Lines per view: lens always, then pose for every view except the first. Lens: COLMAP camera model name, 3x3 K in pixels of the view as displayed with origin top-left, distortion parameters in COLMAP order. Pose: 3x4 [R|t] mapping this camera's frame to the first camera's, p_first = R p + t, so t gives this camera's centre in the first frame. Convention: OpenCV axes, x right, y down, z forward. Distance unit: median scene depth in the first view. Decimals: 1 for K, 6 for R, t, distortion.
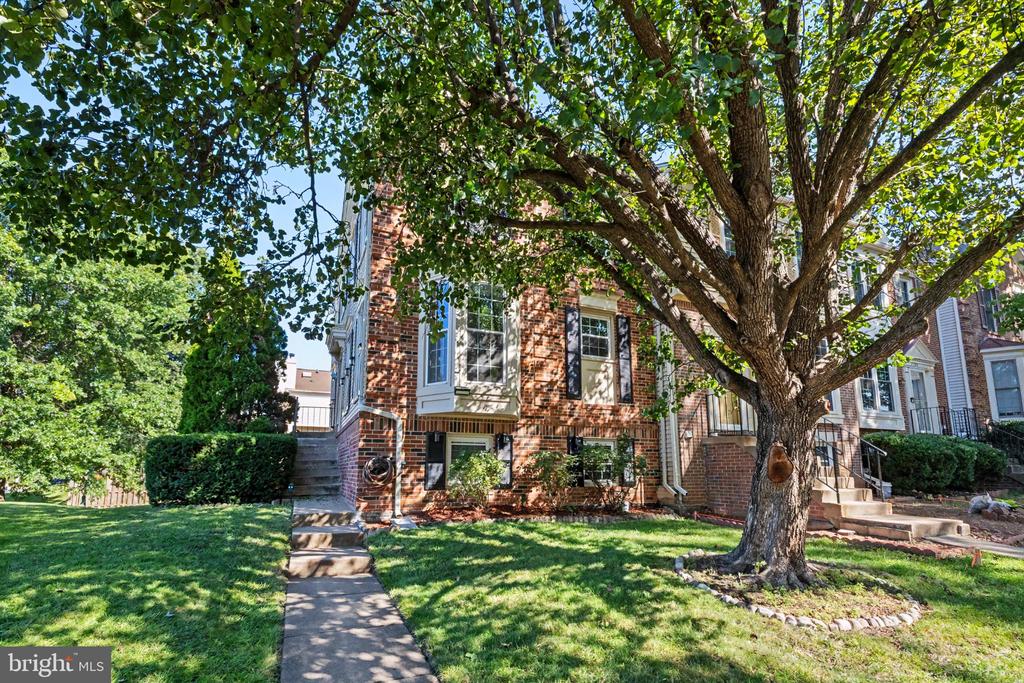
lens RADIAL K [[431.5, 0, 473.6], [0, 431.5, 397.3], [0, 0, 1]] dist [0.000348, 0.000577]
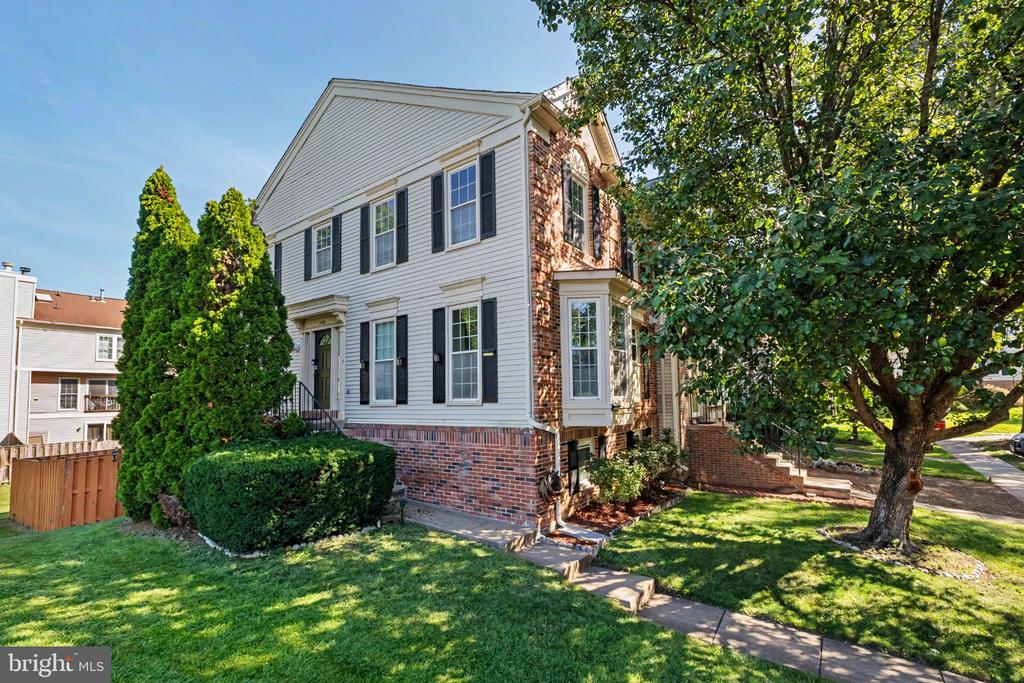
lens RADIAL K [[431.5, 0, 496.9], [0, 431.5, 367.4], [0, 0, 1]] dist [0.000348, 0.000577]
pose [[0.882310, 0.022061, 0.470151, -0.947541], [-0.051880, 0.997373, 0.050560, -0.180922], [-0.467801, -0.069001, 0.881136, 0.196251]]
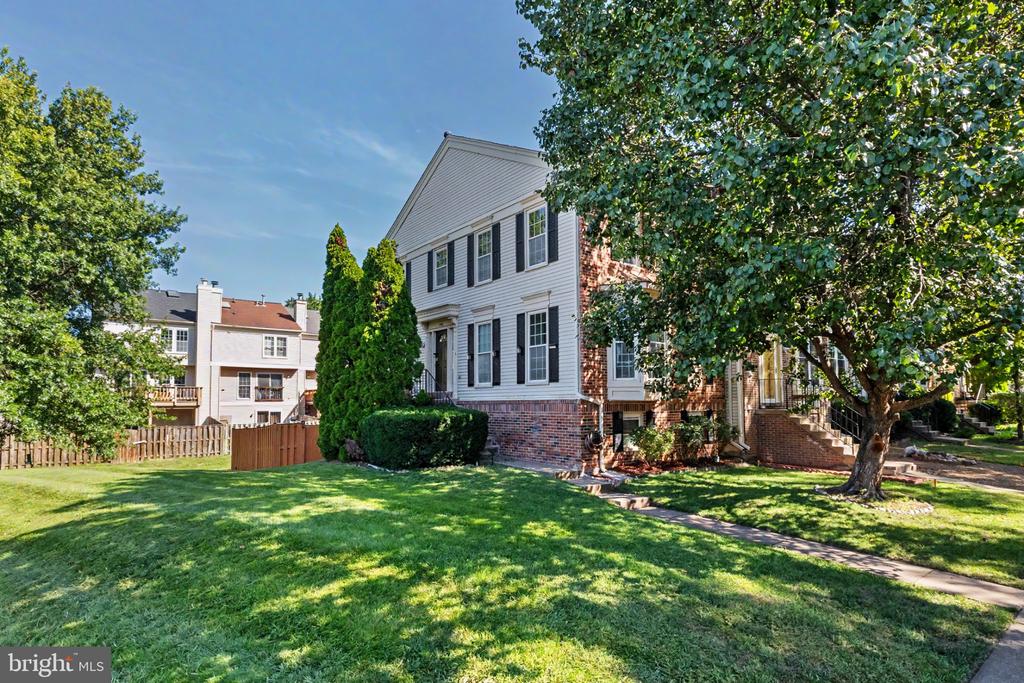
lens RADIAL K [[473.4, 0, 495.9], [0, 473.4, 366.2], [0, 0, 1]] dist [-0.000729, -0.000079]
pose [[0.976707, 0.013158, 0.214172, -1.010616], [-0.029096, 0.997021, 0.071438, -0.208755], [-0.212594, -0.076006, 0.974180, -0.518732]]
